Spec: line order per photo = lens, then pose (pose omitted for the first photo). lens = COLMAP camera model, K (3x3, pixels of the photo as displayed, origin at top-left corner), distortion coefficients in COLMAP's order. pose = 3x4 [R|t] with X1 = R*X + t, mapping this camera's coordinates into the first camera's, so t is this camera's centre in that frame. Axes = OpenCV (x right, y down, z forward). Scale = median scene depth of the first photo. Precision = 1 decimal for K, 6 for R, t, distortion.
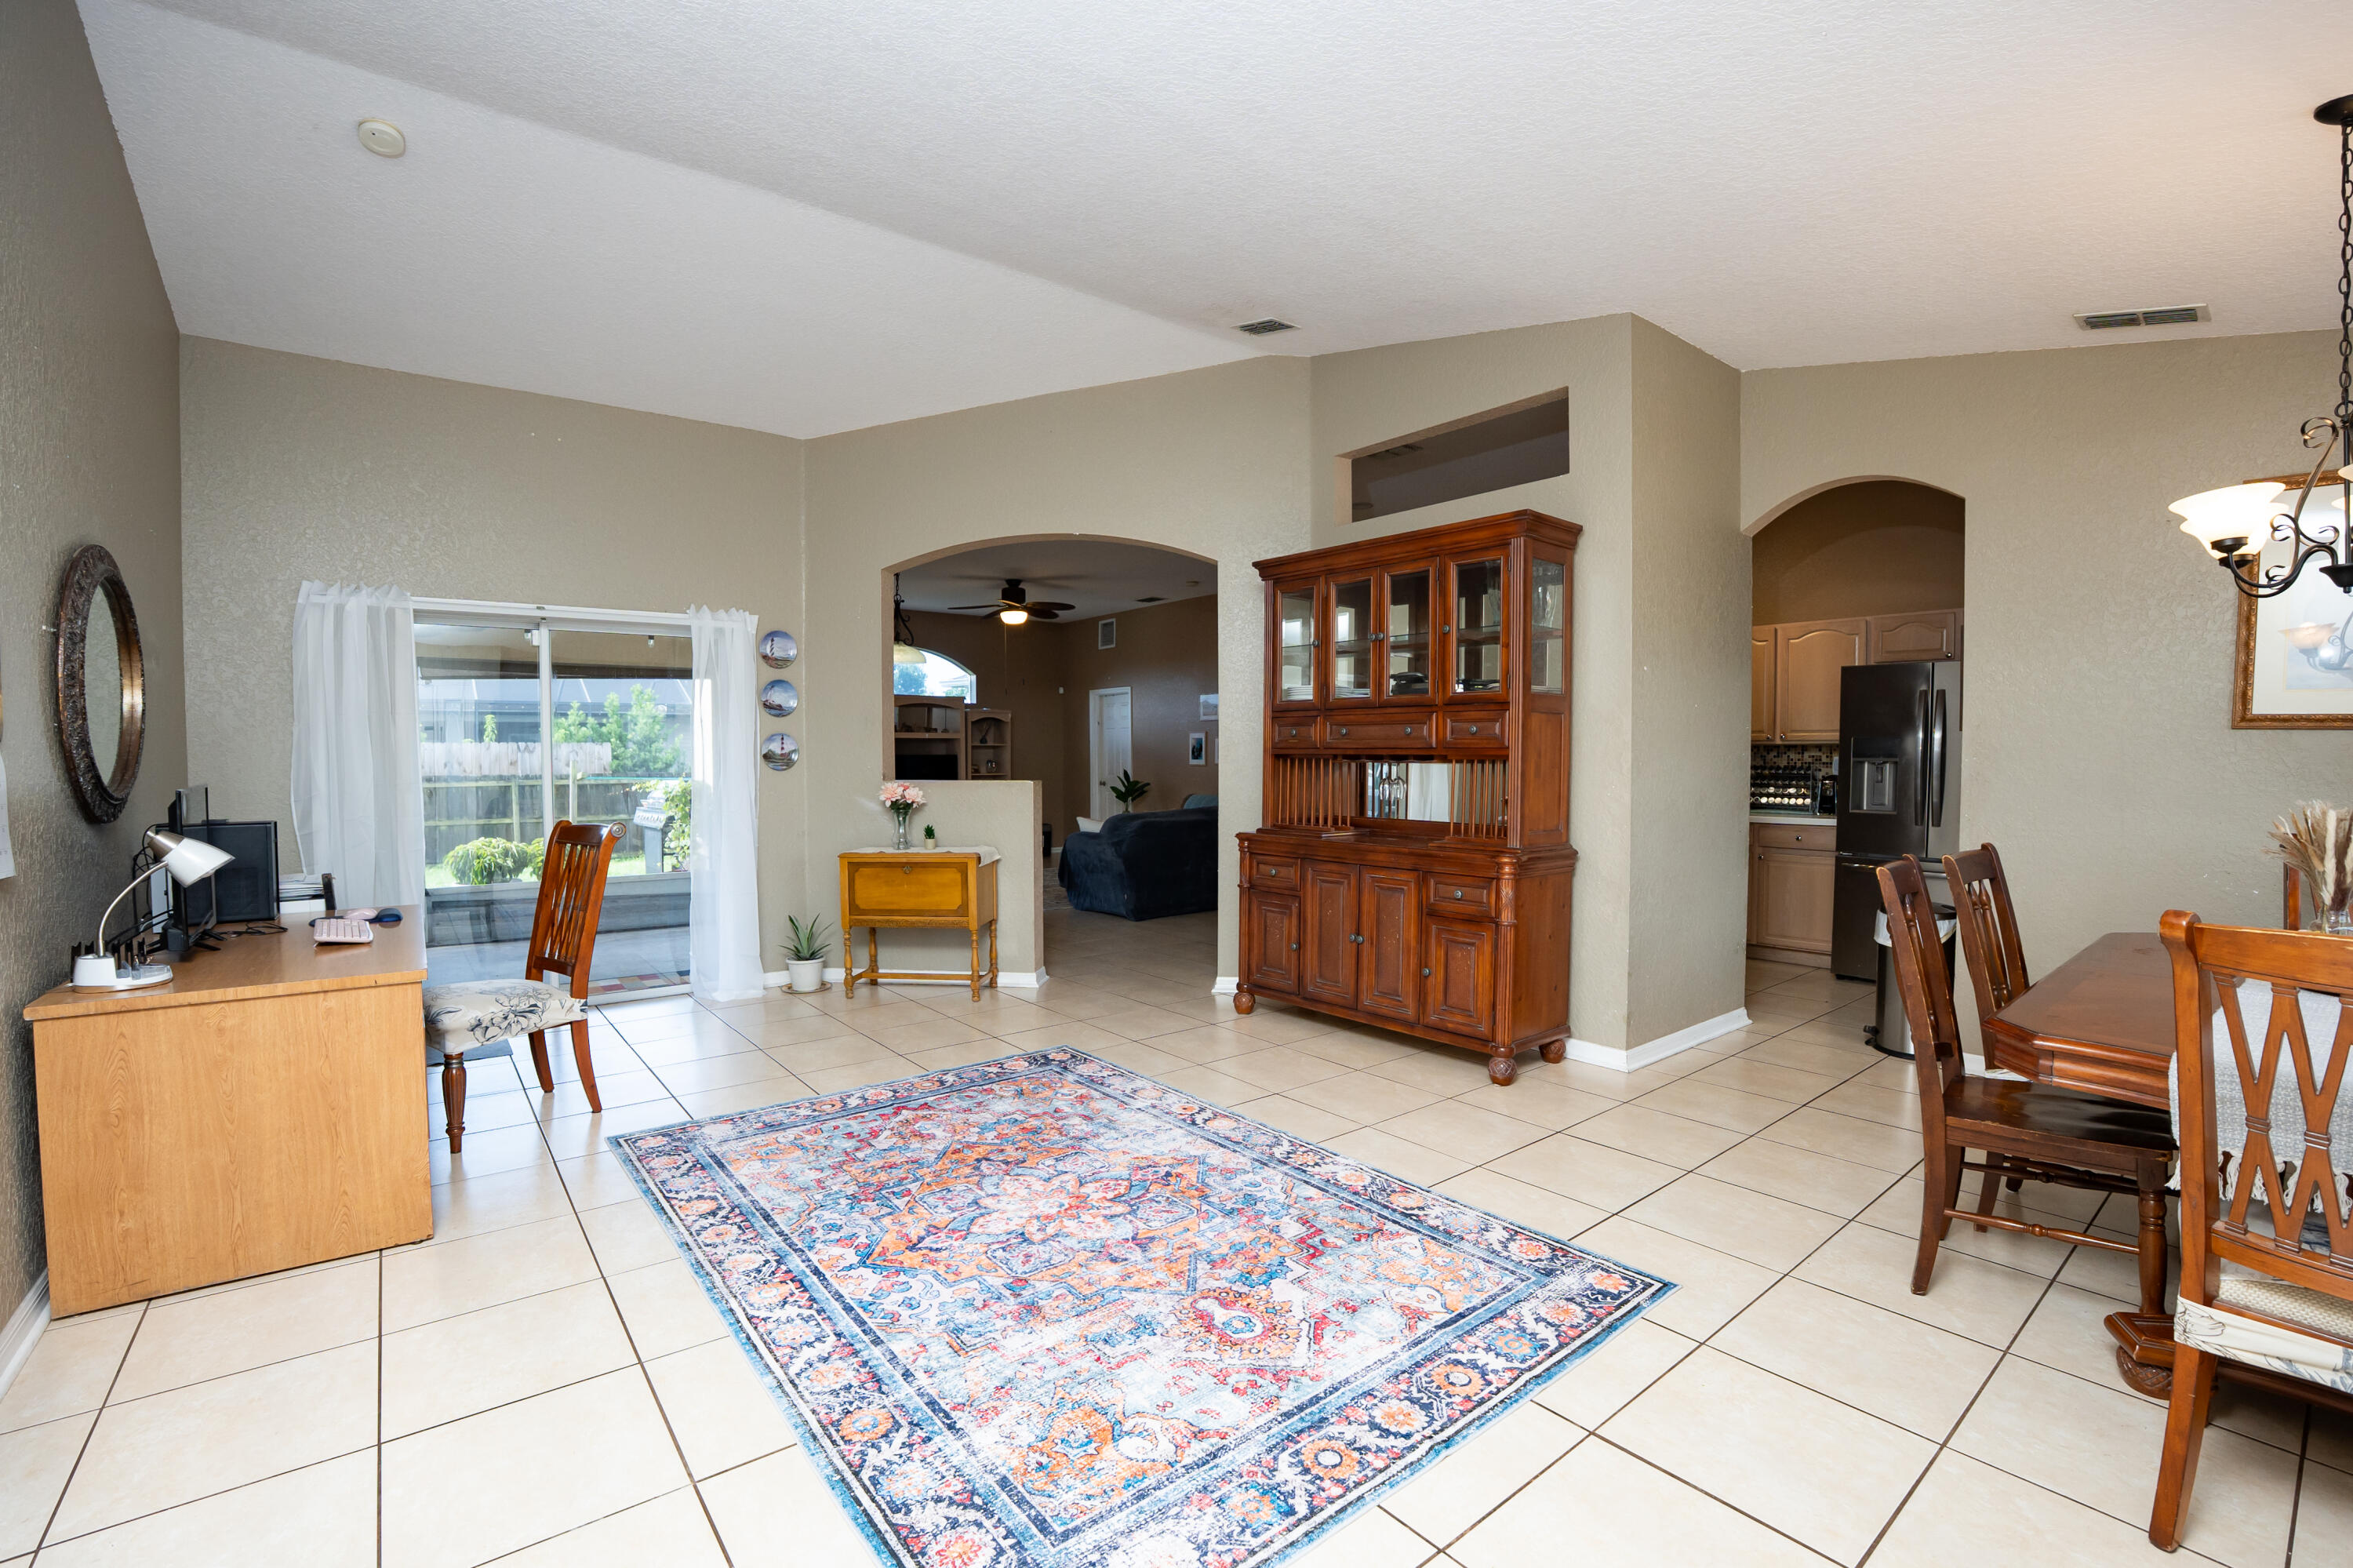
lens RADIAL K [[1044.4, 0, 1188.2], [0, 1044.4, 788.2], [0, 0, 1]] dist [-0.075144, 0.020430]
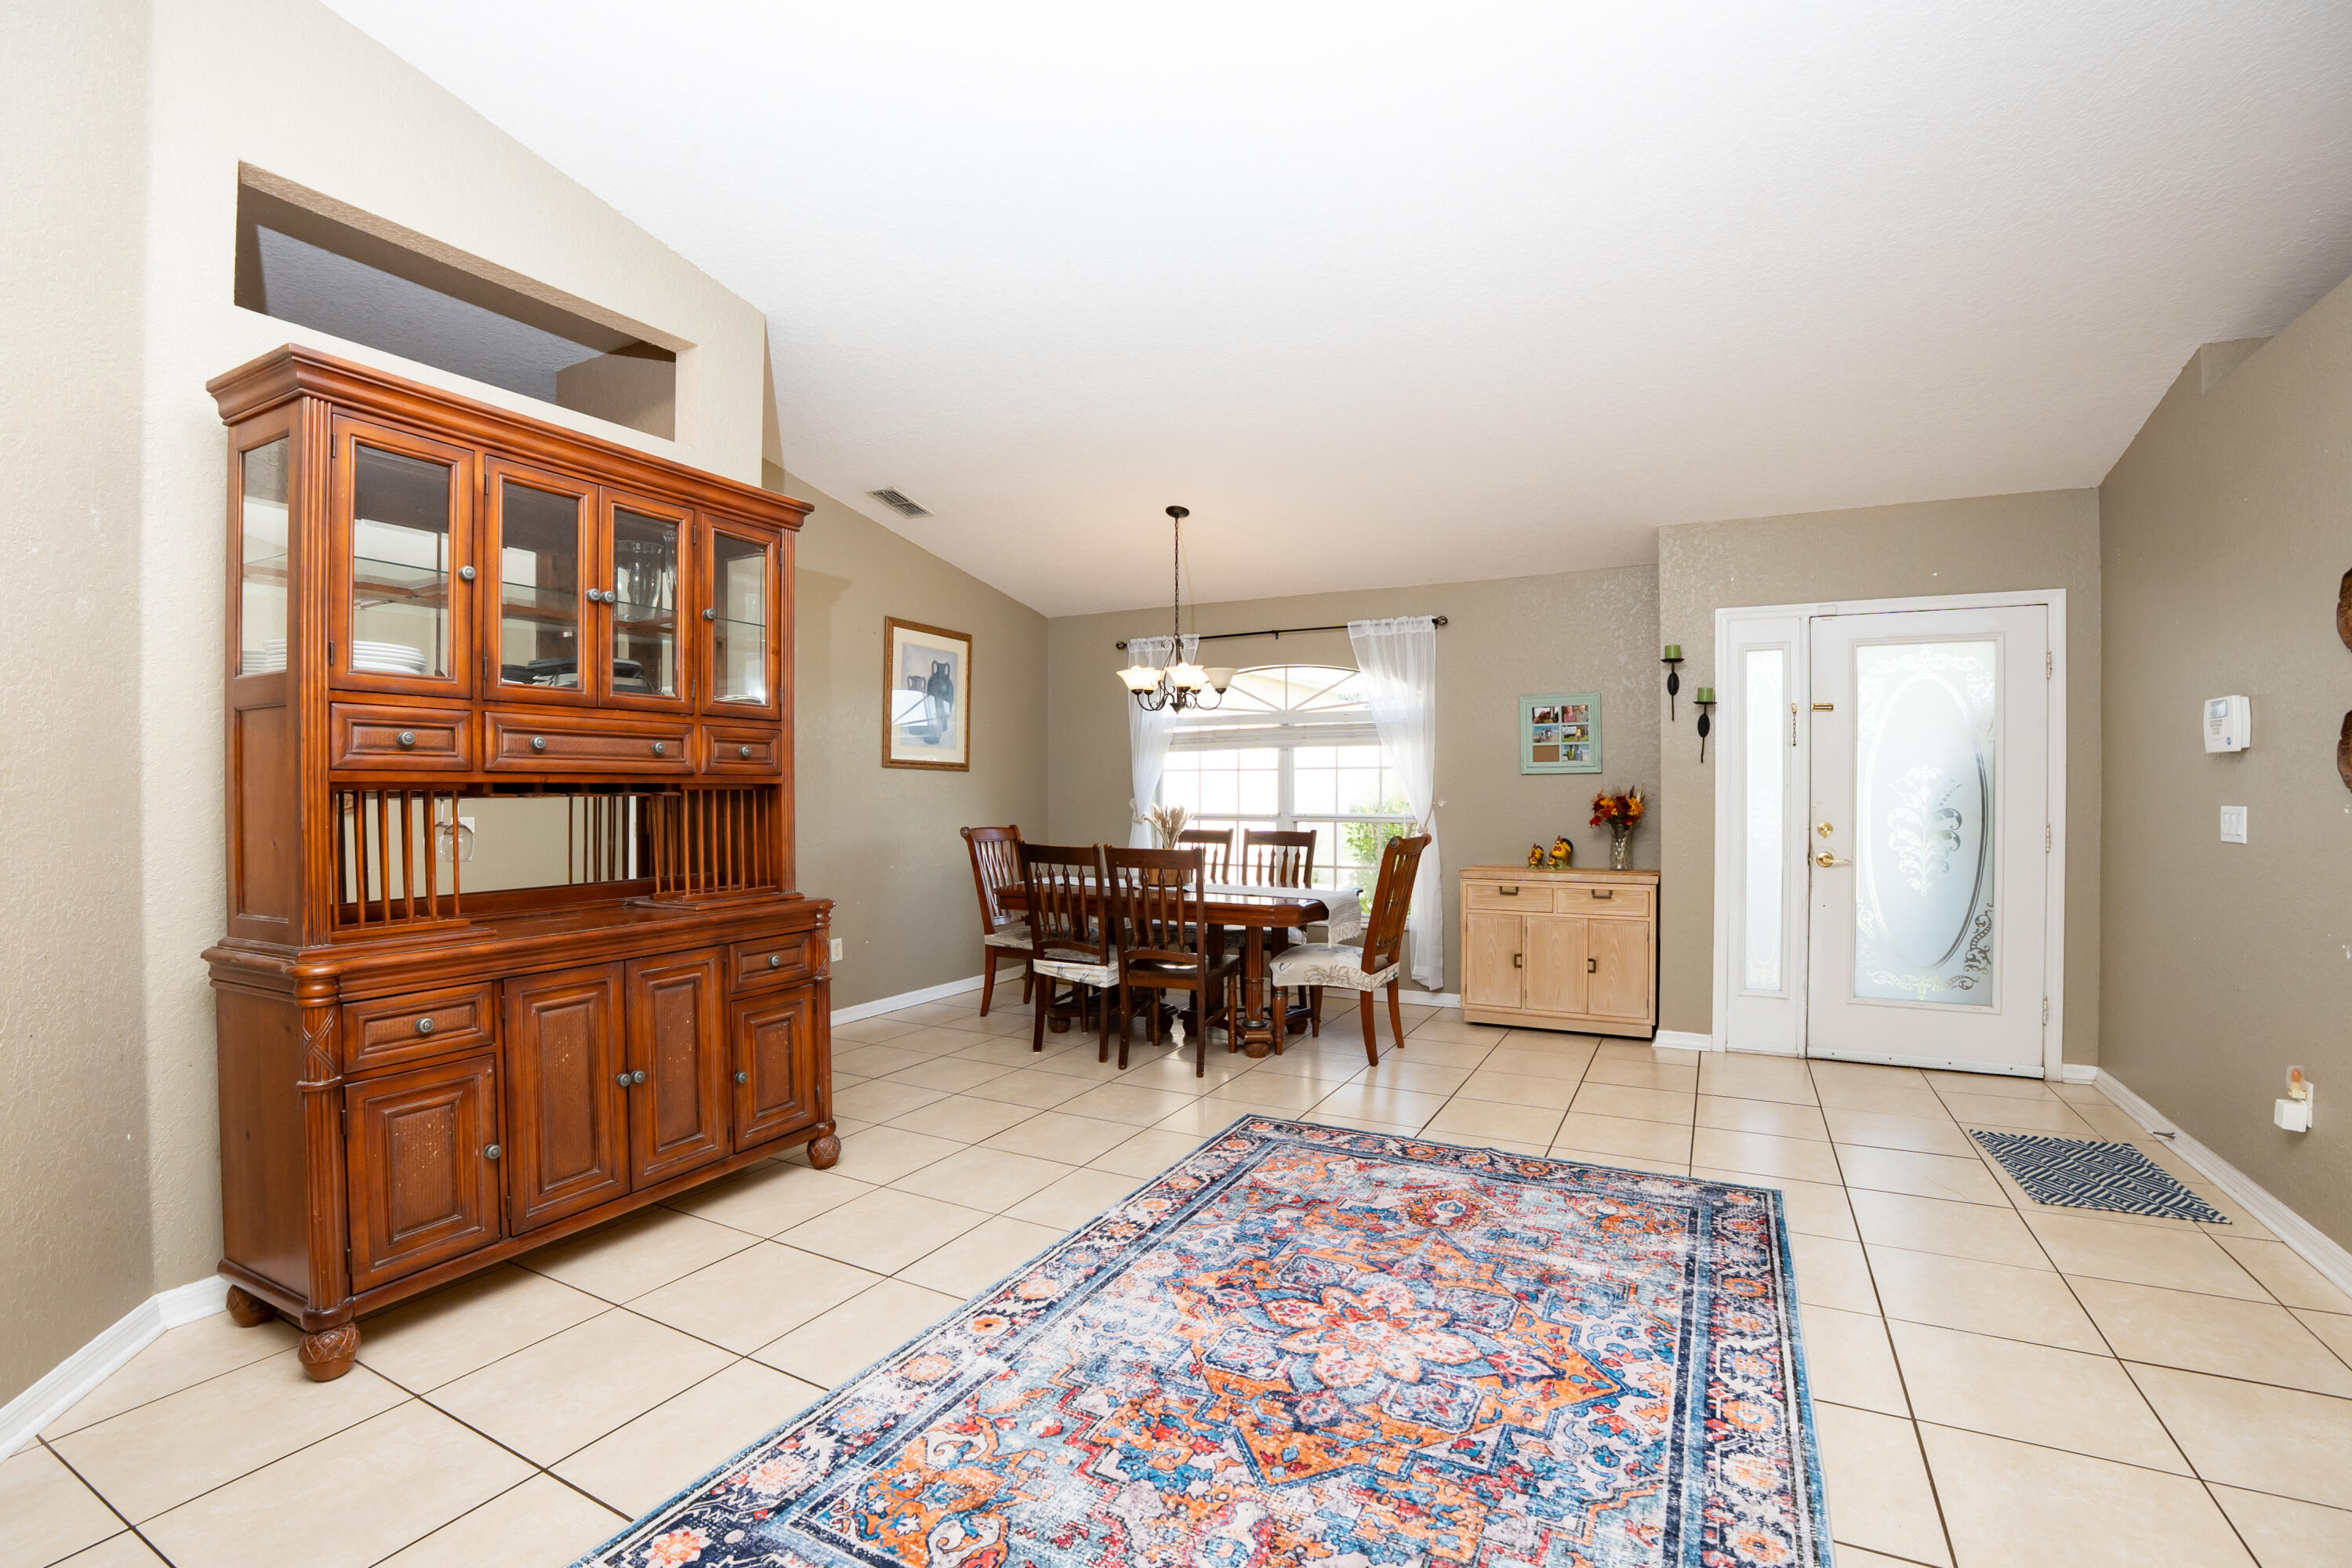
lens RADIAL K [[1043.9, 0, 1187.7], [0, 1043.9, 788.2], [0, 0, 1]] dist [-0.075144, 0.020430]
pose [[-0.406896, 0.000174, 0.913475, -0.789347], [0.029564, 0.999479, 0.012978, -0.039368], [-0.912996, 0.032286, -0.406689, 1.403338]]
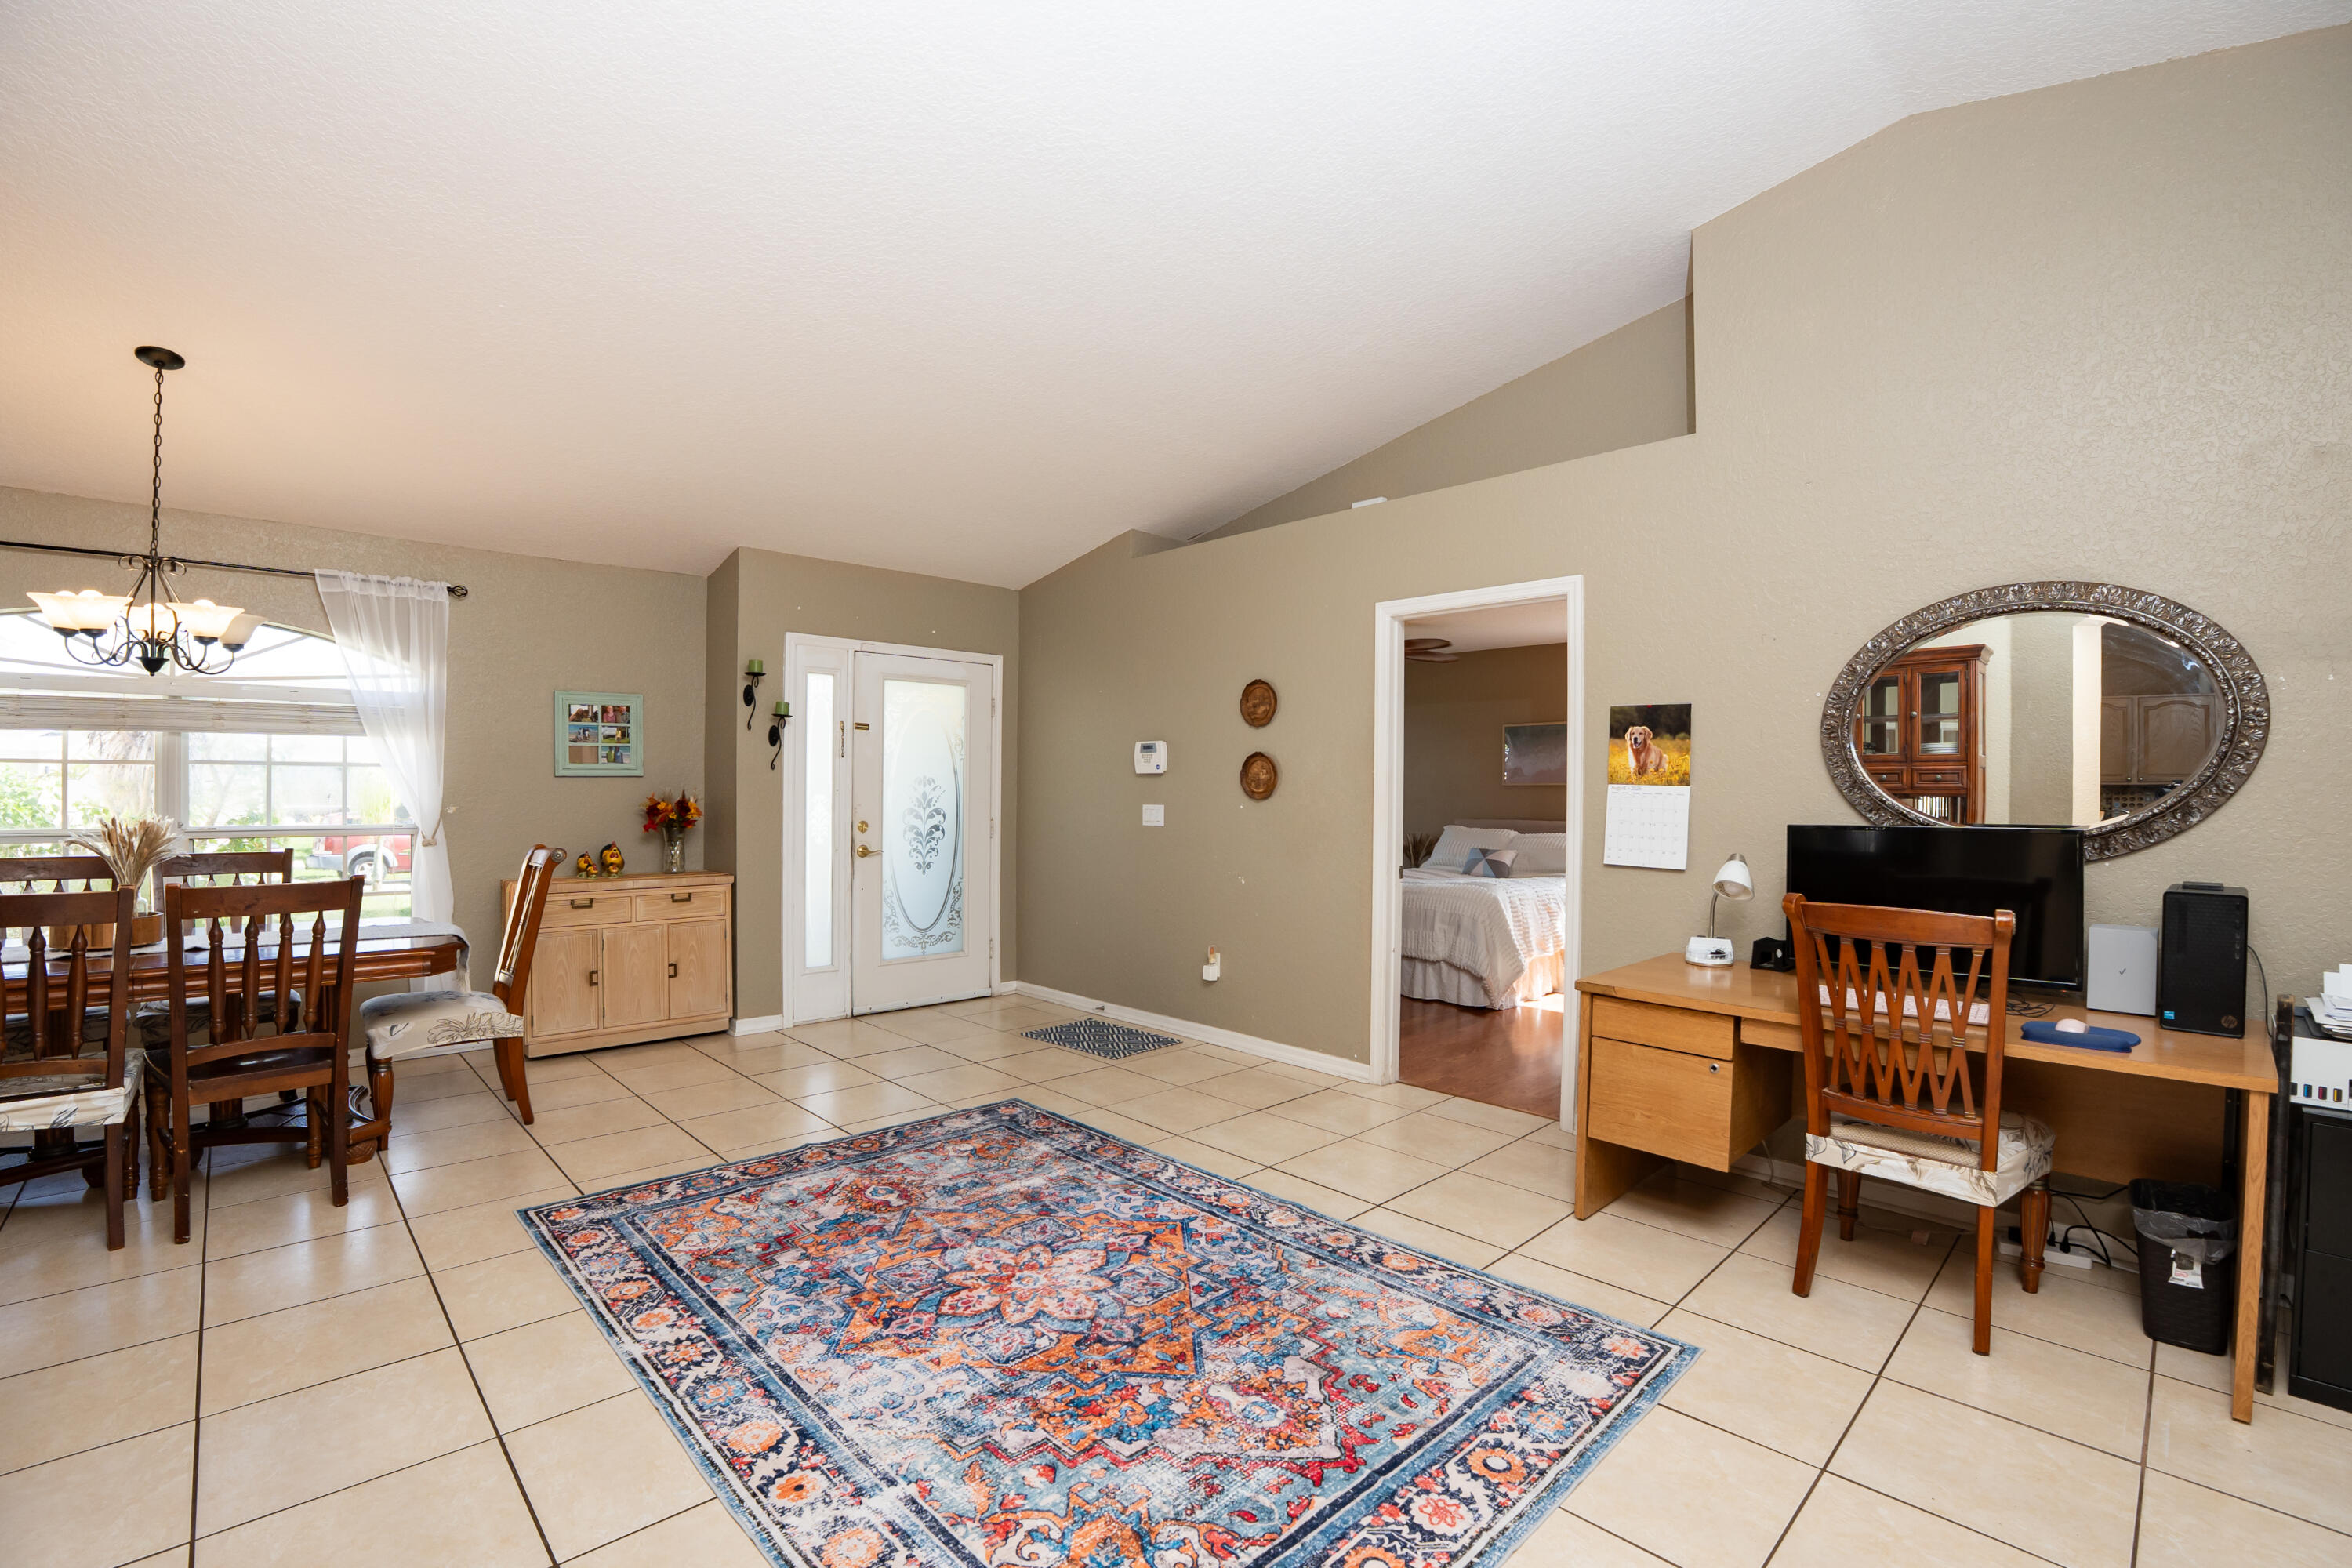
lens RADIAL K [[1026.9, 0, 1182.5], [0, 1026.9, 790.0], [0, 0, 1]] dist [-0.072108, 0.020413]
pose [[-0.995769, -0.006408, -0.091664, -0.177380], [-0.009183, 0.999511, 0.029892, -0.059076], [0.091428, 0.030607, -0.995341, 1.837874]]
